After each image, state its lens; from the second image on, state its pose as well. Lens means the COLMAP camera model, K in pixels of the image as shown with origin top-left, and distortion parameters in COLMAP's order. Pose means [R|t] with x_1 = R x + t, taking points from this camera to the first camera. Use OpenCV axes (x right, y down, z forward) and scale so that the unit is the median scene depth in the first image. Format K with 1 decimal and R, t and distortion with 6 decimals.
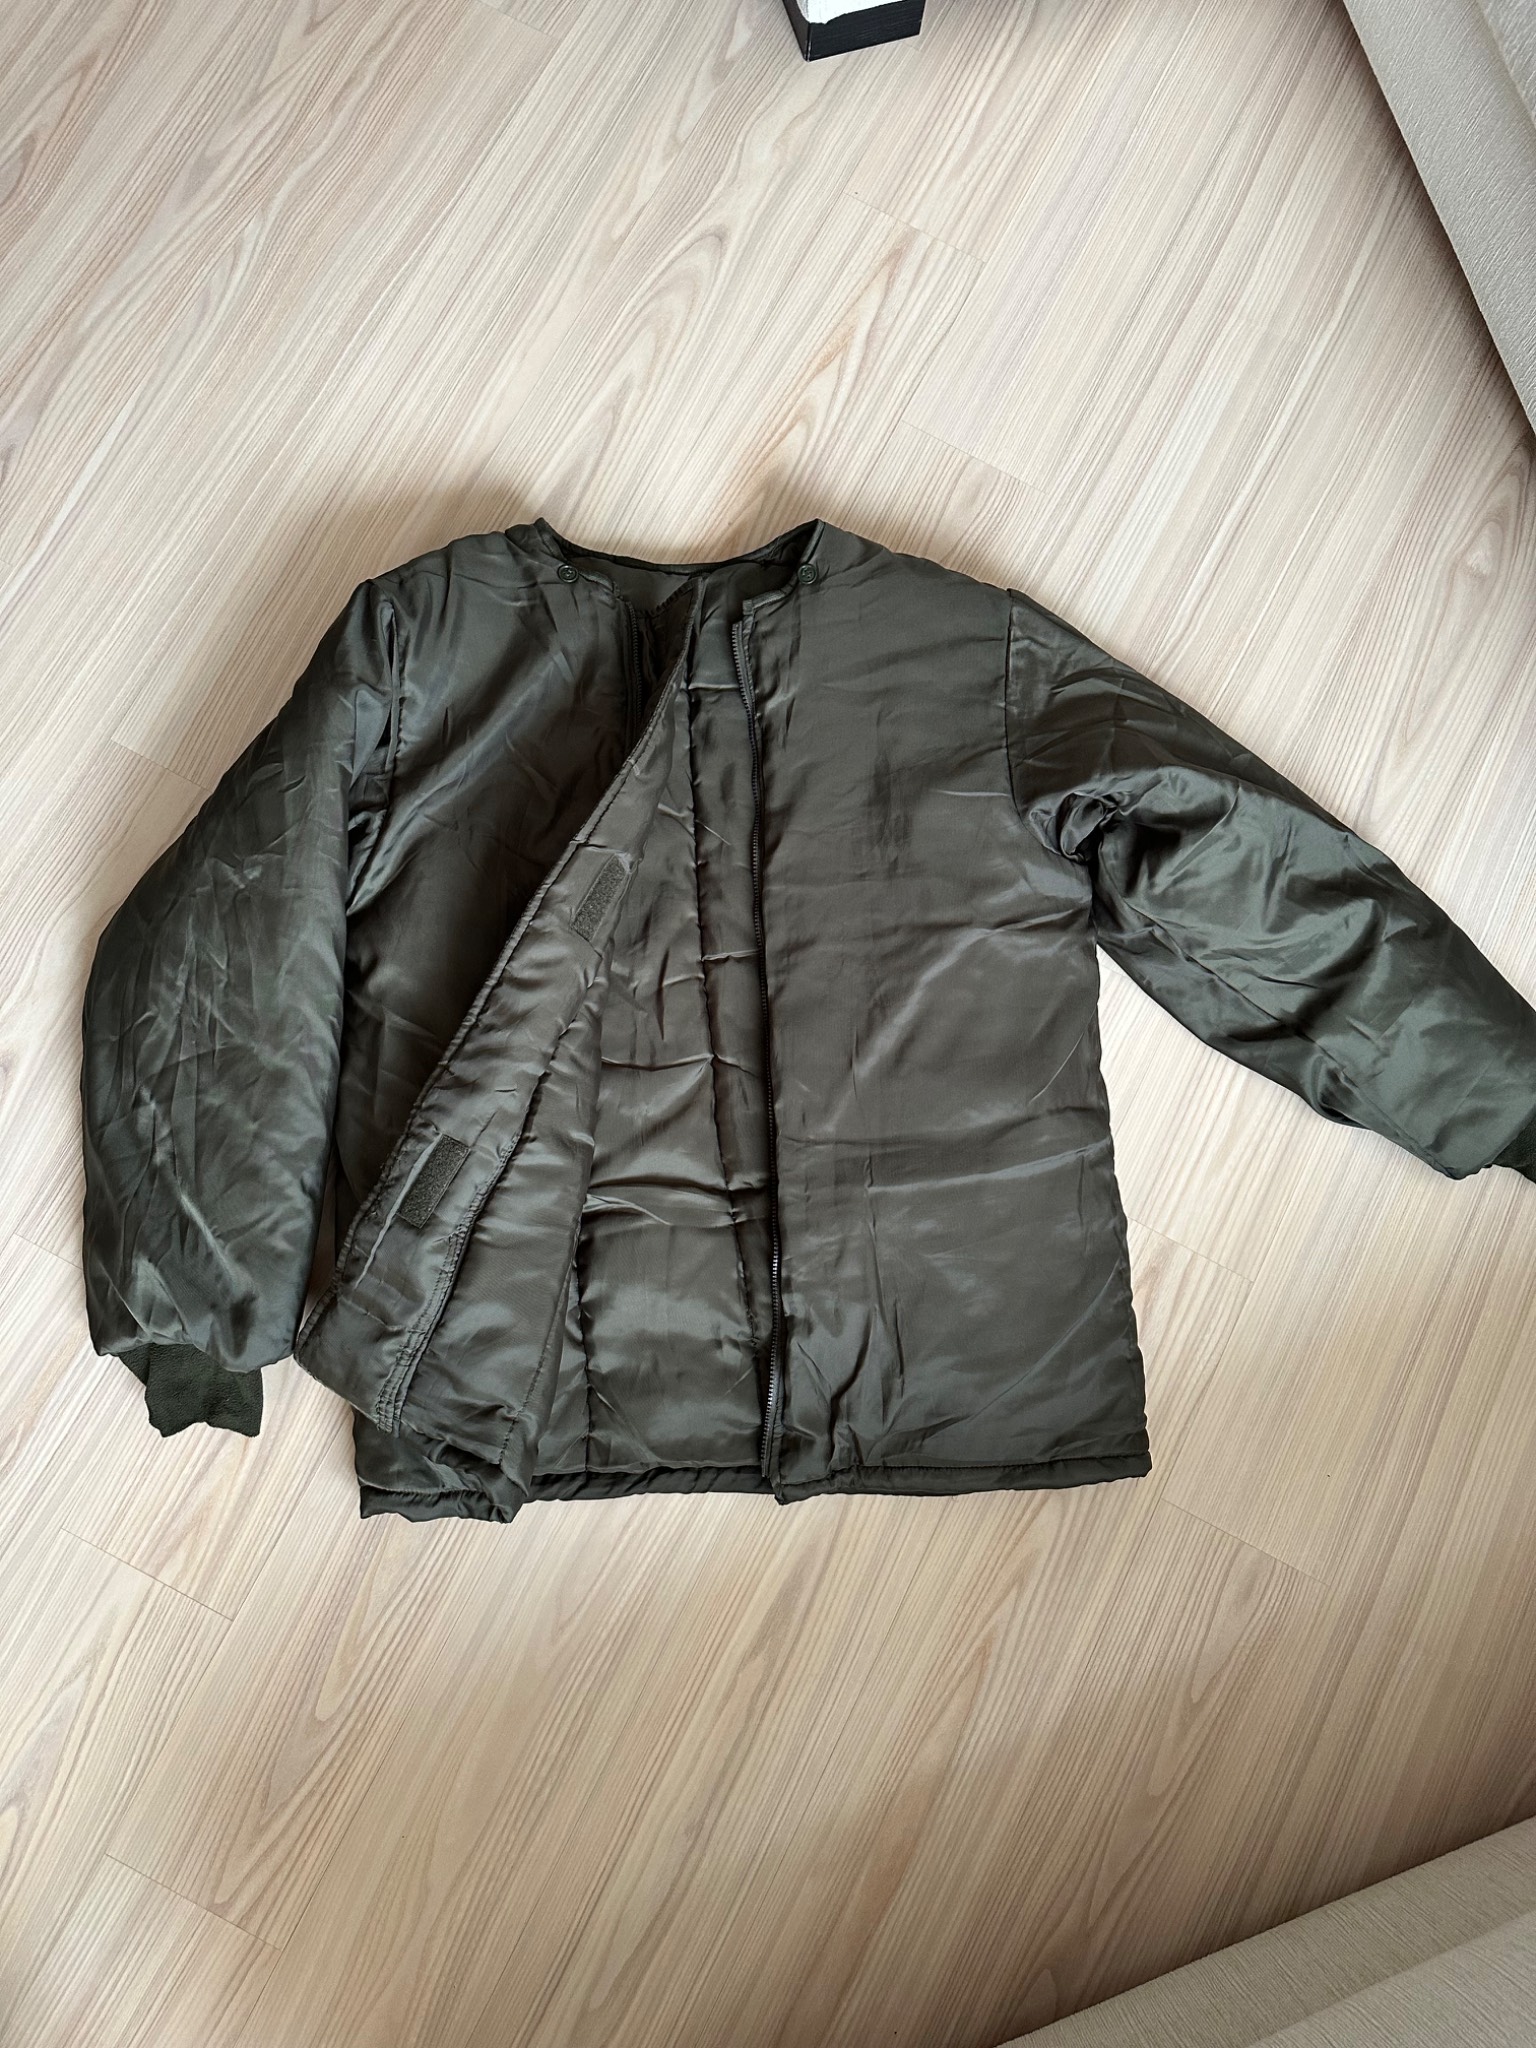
lens RADIAL K [[1431.1, 0, 768.0], [0, 1431.1, 1024.0], [0, 0, 1]] dist [0.131428, -0.000501]
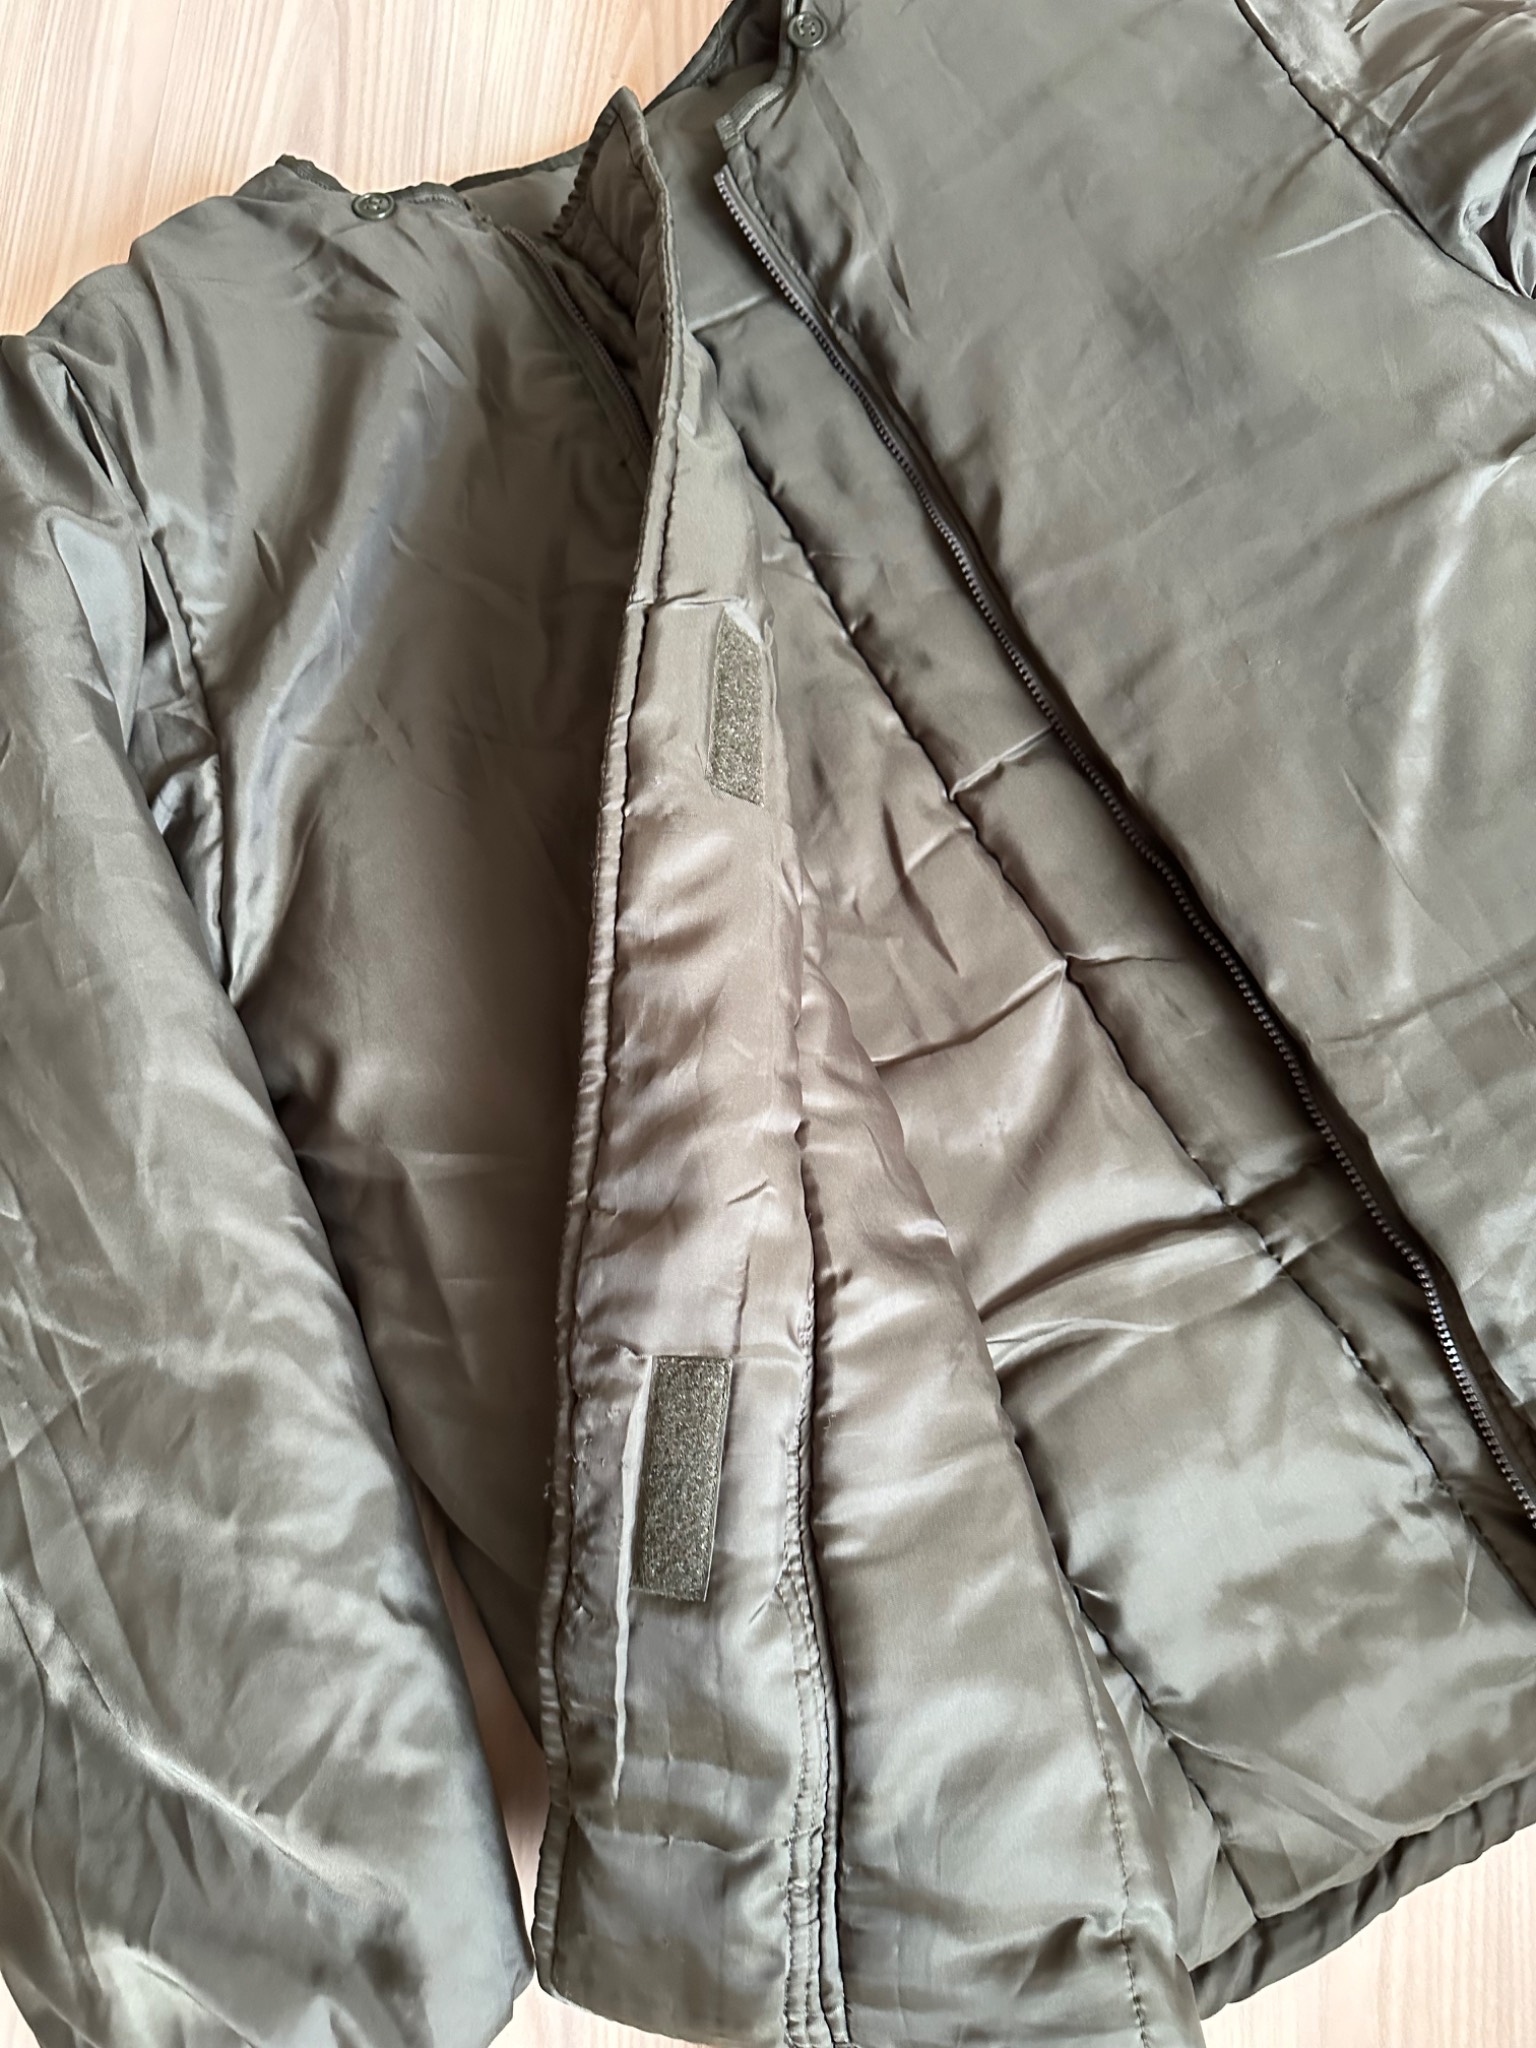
lens RADIAL K [[1470.4, 0, 768.0], [0, 1470.4, 1024.0], [0, 0, 1]] dist [0.066712, -0.120343]
pose [[0.907131, -0.418927, 0.040156, -0.165847], [0.420464, 0.906243, -0.043966, 0.022247], [-0.017973, 0.056767, 0.998226, 0.554283]]
